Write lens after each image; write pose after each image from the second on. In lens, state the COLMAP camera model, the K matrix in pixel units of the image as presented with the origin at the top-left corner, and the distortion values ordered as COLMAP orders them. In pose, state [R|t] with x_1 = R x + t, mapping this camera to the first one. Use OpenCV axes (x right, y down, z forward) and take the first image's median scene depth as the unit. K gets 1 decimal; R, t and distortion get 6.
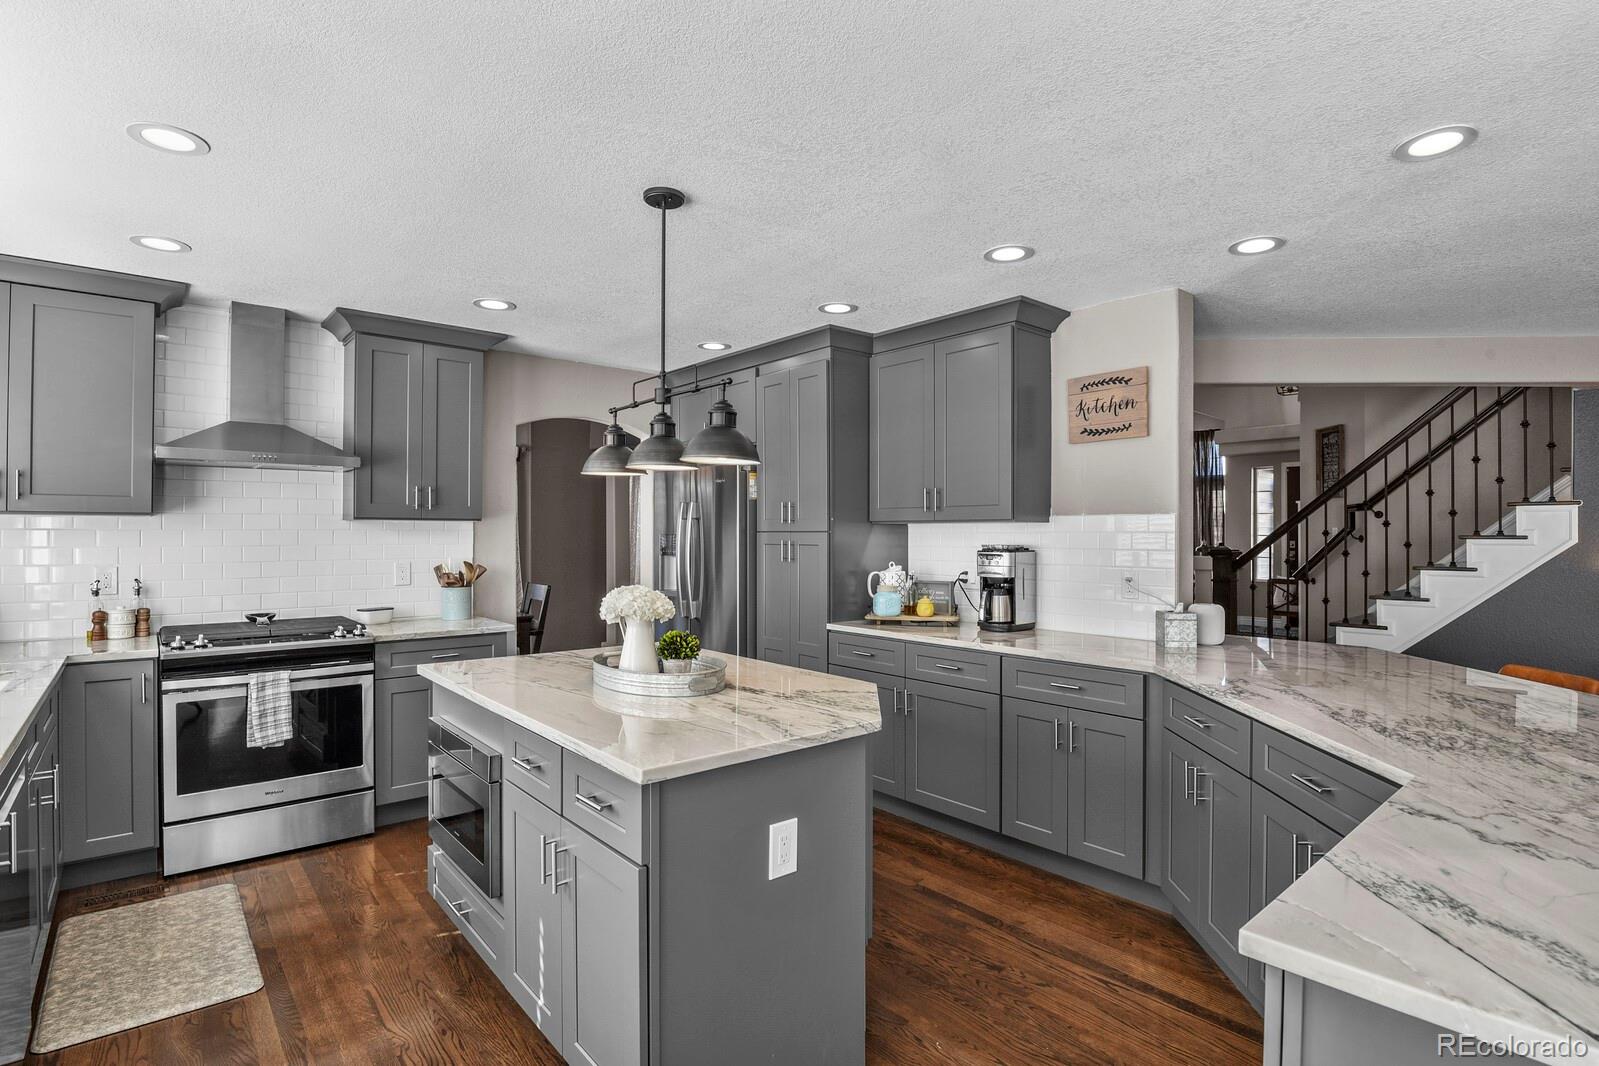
lens RADIAL K [[785.8, 0, 810.8], [0, 785.8, 537.1], [0, 0, 1]] dist [-0.025232, -0.001426]
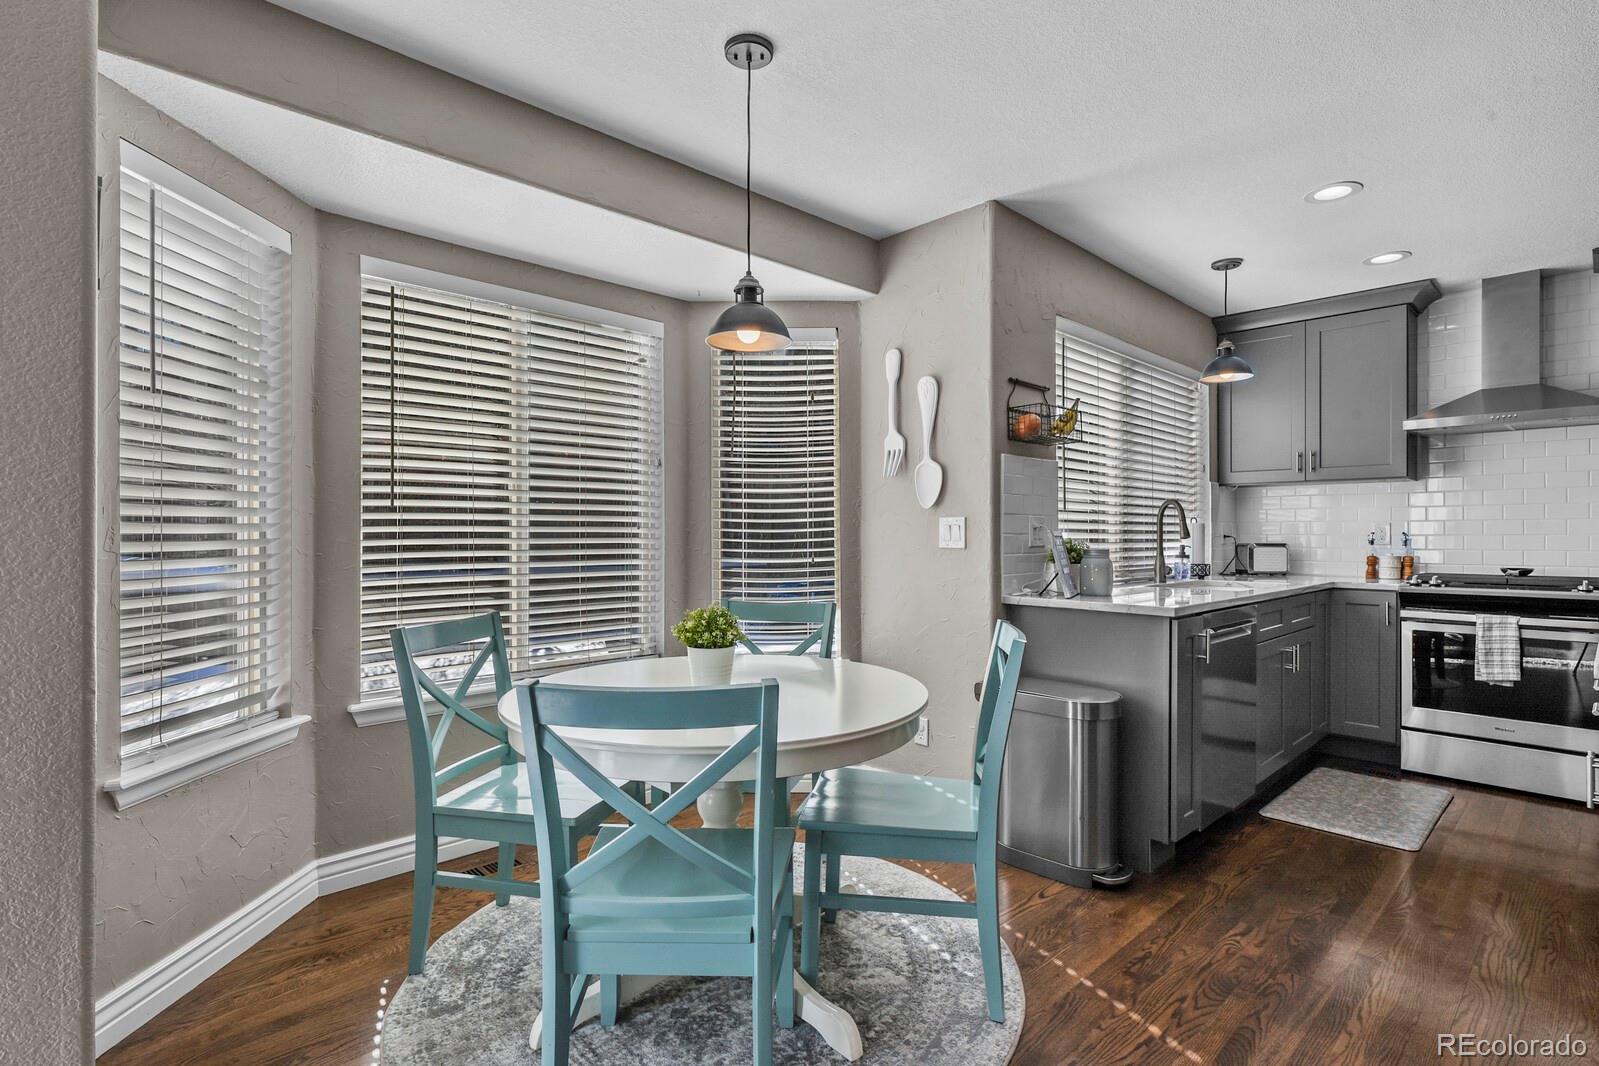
lens RADIAL K [[785.8, 0, 797.7], [0, 785.8, 539.8], [0, 0, 1]] dist [-0.025232, -0.001426]
pose [[0.046985, 0.000402, -0.998896, 0.327447], [0.004795, 0.999988, 0.000628, 0.065351], [0.998884, -0.004820, 0.046983, -0.020644]]
